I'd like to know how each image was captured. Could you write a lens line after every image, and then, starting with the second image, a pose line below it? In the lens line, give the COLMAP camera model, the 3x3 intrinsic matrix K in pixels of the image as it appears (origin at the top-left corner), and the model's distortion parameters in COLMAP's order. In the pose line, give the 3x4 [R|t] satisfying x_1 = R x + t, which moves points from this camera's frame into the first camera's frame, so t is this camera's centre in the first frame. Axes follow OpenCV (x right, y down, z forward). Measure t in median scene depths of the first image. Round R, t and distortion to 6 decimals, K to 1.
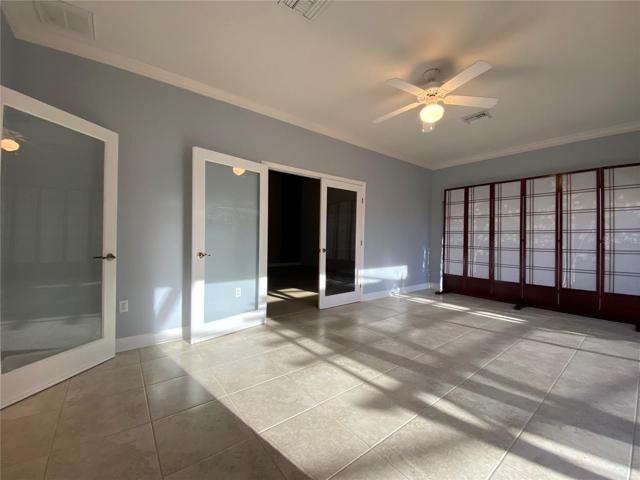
lens RADIAL K [[261.4, 0, 323.6], [0, 261.4, 237.9], [0, 0, 1]] dist [0.011833, -0.017223]
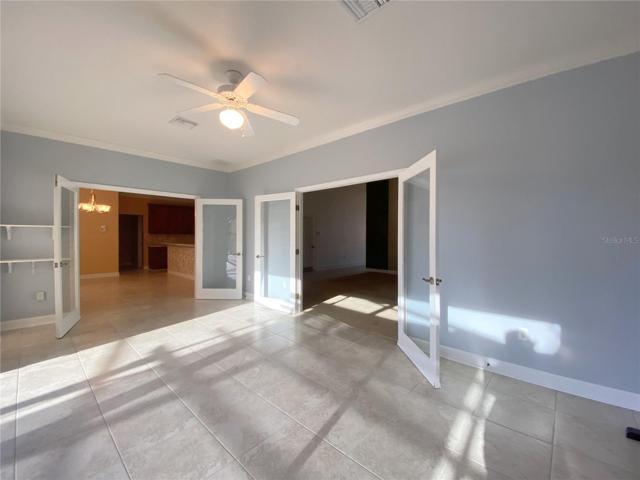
lens RADIAL K [[272.1, 0, 319.7], [0, 272.1, 238.1], [0, 0, 1]] dist [0.014406, -0.019047]
pose [[0.147874, -0.007295, -0.988979, 0.926181], [-0.006944, 0.999940, -0.008415, -0.030417], [0.988982, 0.008112, 0.147814, 0.767310]]
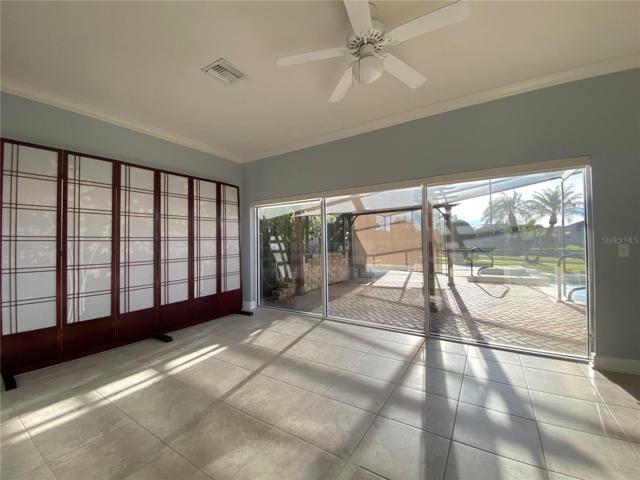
lens RADIAL K [[261.4, 0, 323.6], [0, 261.4, 237.9], [0, 0, 1]] dist [0.011833, -0.017223]
pose [[-0.325129, 0.005604, 0.945653, -0.133829], [0.013063, 0.999914, -0.001434, -0.020285], [-0.945579, 0.011887, -0.325174, 0.878844]]
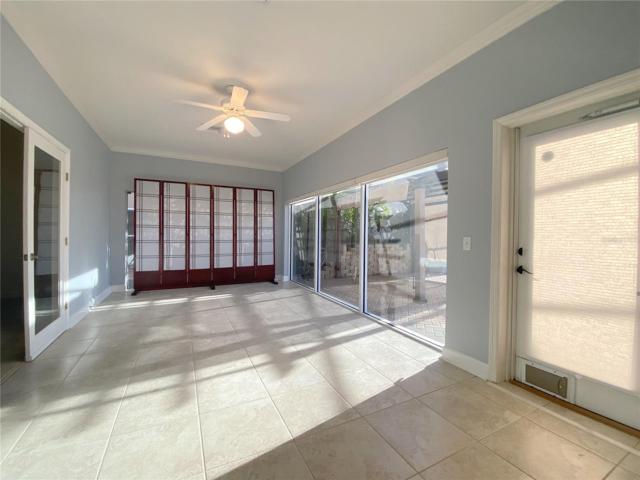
lens RADIAL K [[264.4, 0, 323.7], [0, 264.4, 239.0], [0, 0, 1]] dist [0.012702, -0.000115]
pose [[0.186363, -0.028838, 0.982058, -0.435167], [-0.006008, 0.999517, 0.030491, -0.011060], [-0.982463, -0.011583, 0.186100, 0.260956]]
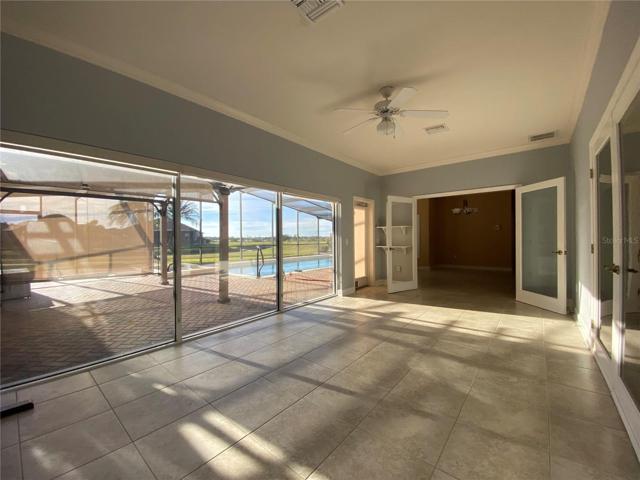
lens RADIAL K [[271.8, 0, 327.9], [0, 271.8, 240.4], [0, 0, 1]] dist [0.072111, -0.000056]
pose [[-0.978492, -0.003908, -0.206246, 0.573210], [-0.005346, 0.999965, 0.006414, -0.004958], [0.206214, 0.007378, -0.978479, 1.409598]]
